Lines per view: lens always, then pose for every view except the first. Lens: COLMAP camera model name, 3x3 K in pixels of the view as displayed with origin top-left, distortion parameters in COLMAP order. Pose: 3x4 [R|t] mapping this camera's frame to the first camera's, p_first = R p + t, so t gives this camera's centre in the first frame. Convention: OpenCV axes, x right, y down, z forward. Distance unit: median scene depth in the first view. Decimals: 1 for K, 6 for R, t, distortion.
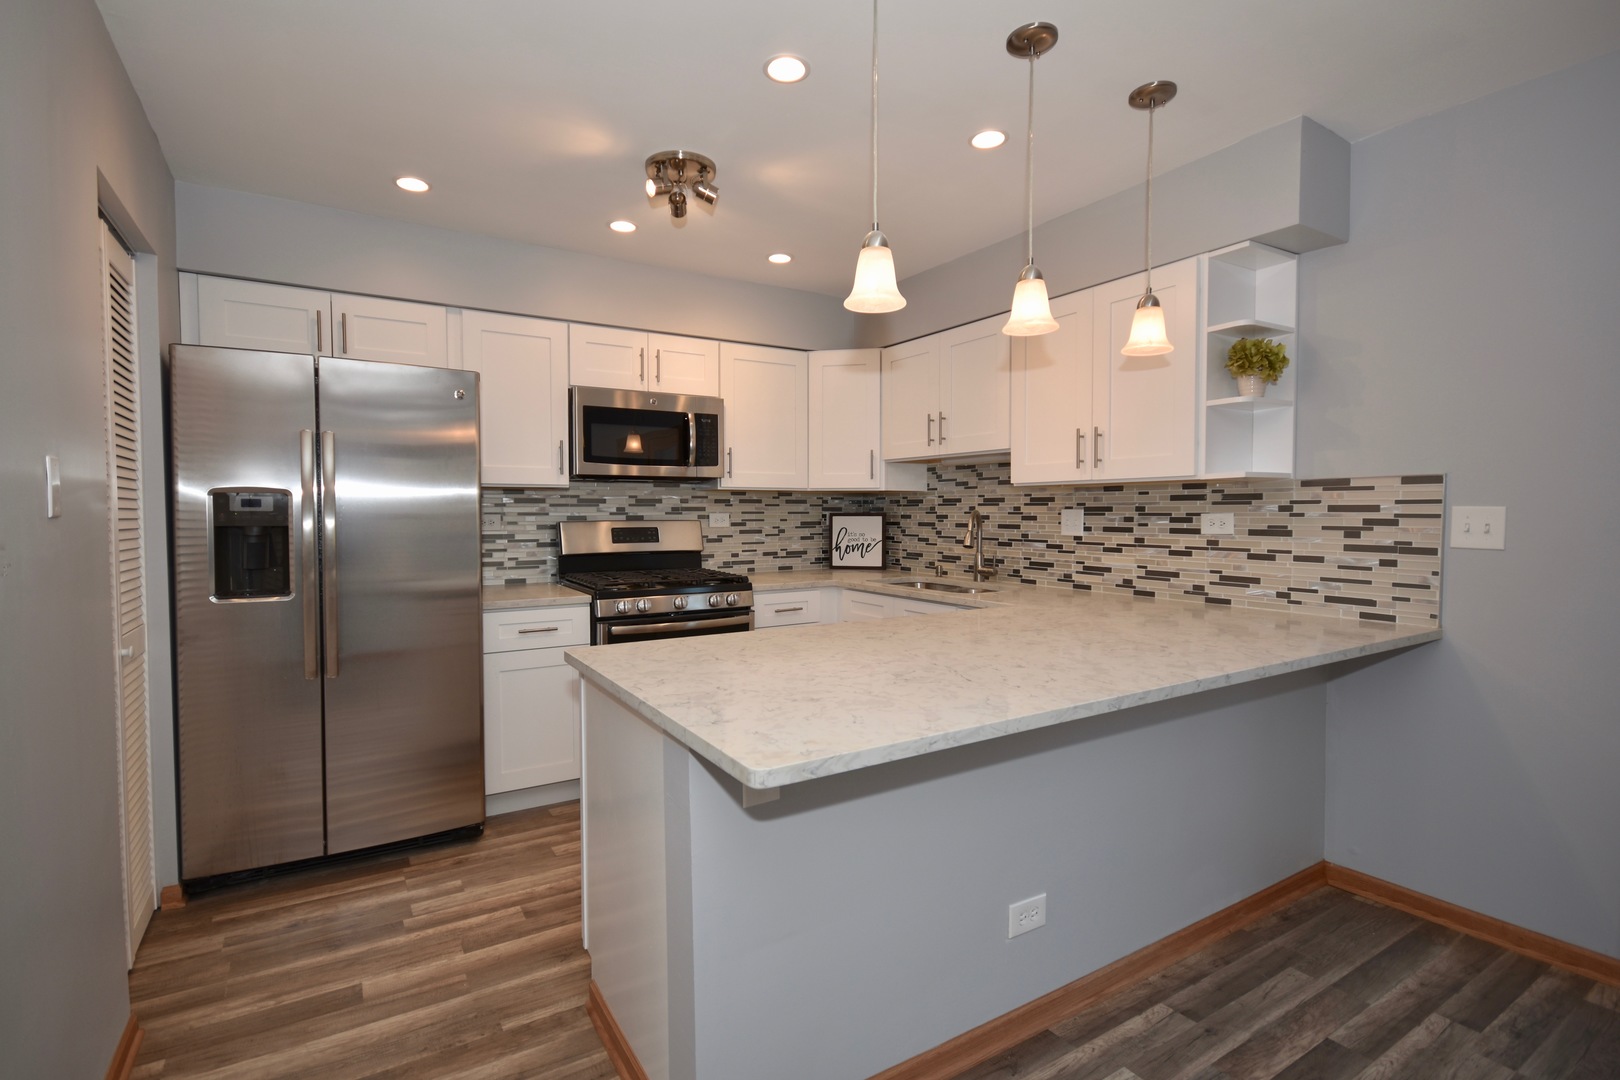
lens RADIAL K [[768.0, 0, 791.8], [0, 768.0, 530.4], [0, 0, 1]] dist [0.024478, 0.000222]
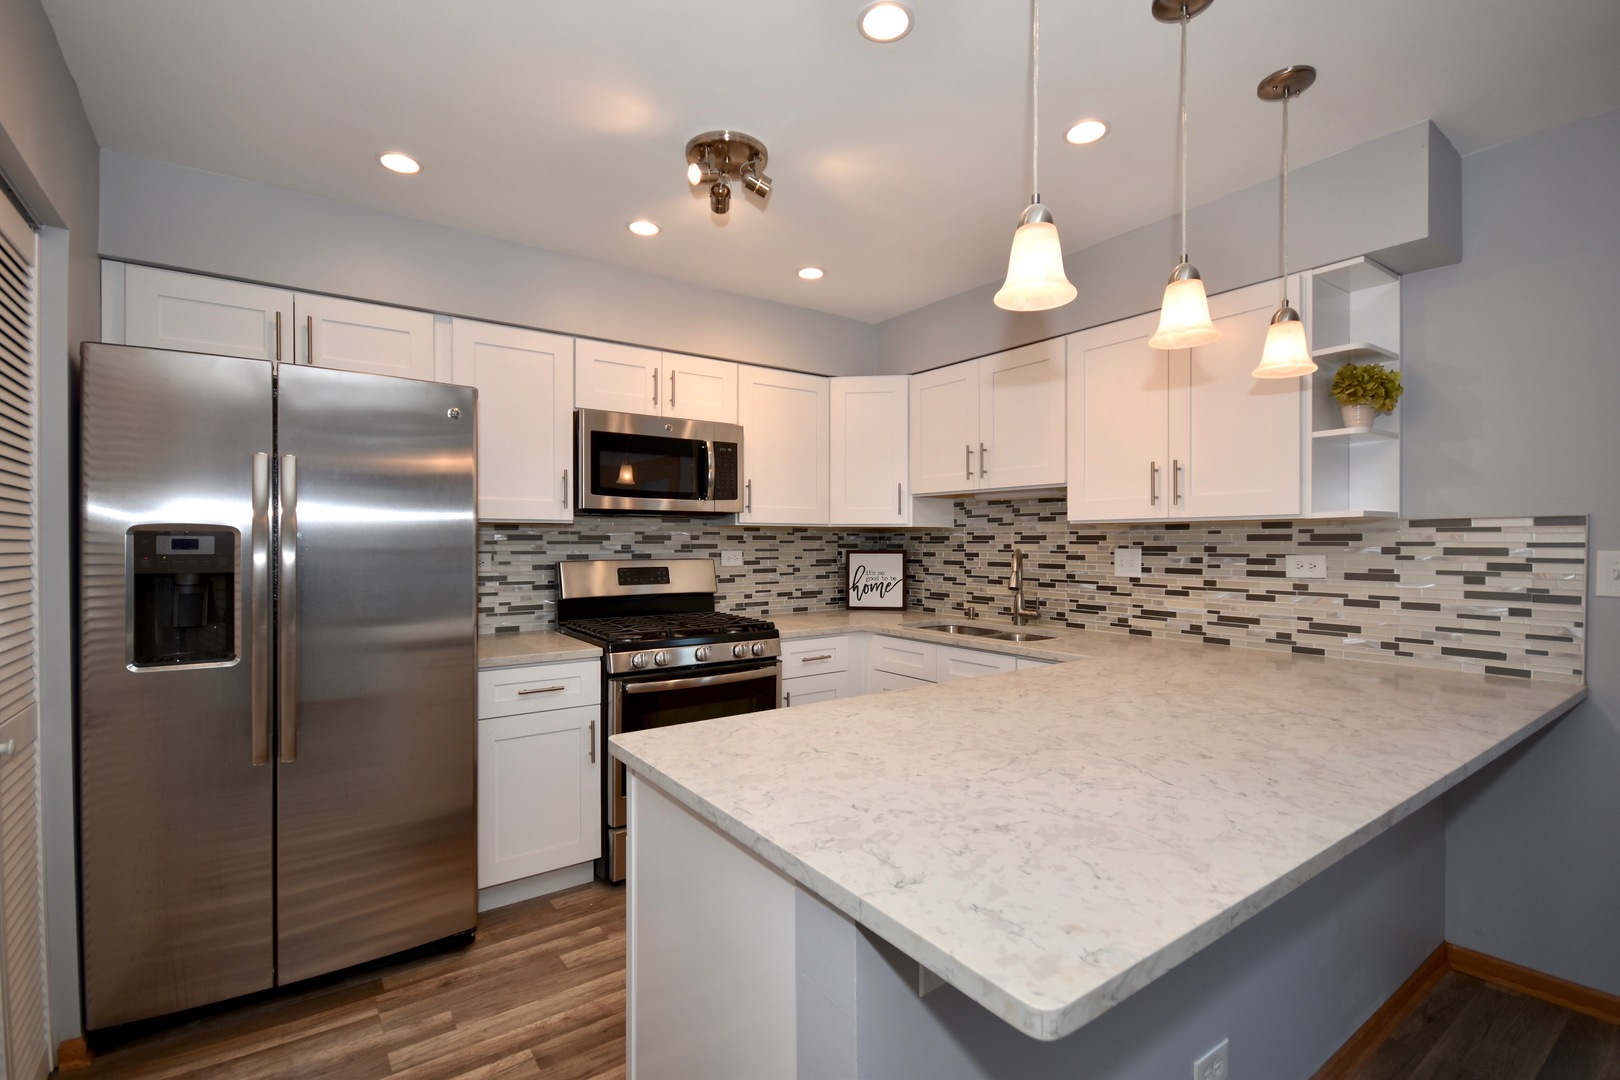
lens RADIAL K [[736.3, 0, 810.0], [0, 736.3, 540.0], [0, 0, 1]] dist [0.031844, -0.015838]
pose [[0.996670, 0.001532, 0.081523, -0.106130], [0.000750, 0.999609, -0.027954, -0.015246], [-0.081534, 0.027922, 0.996279, 0.163383]]
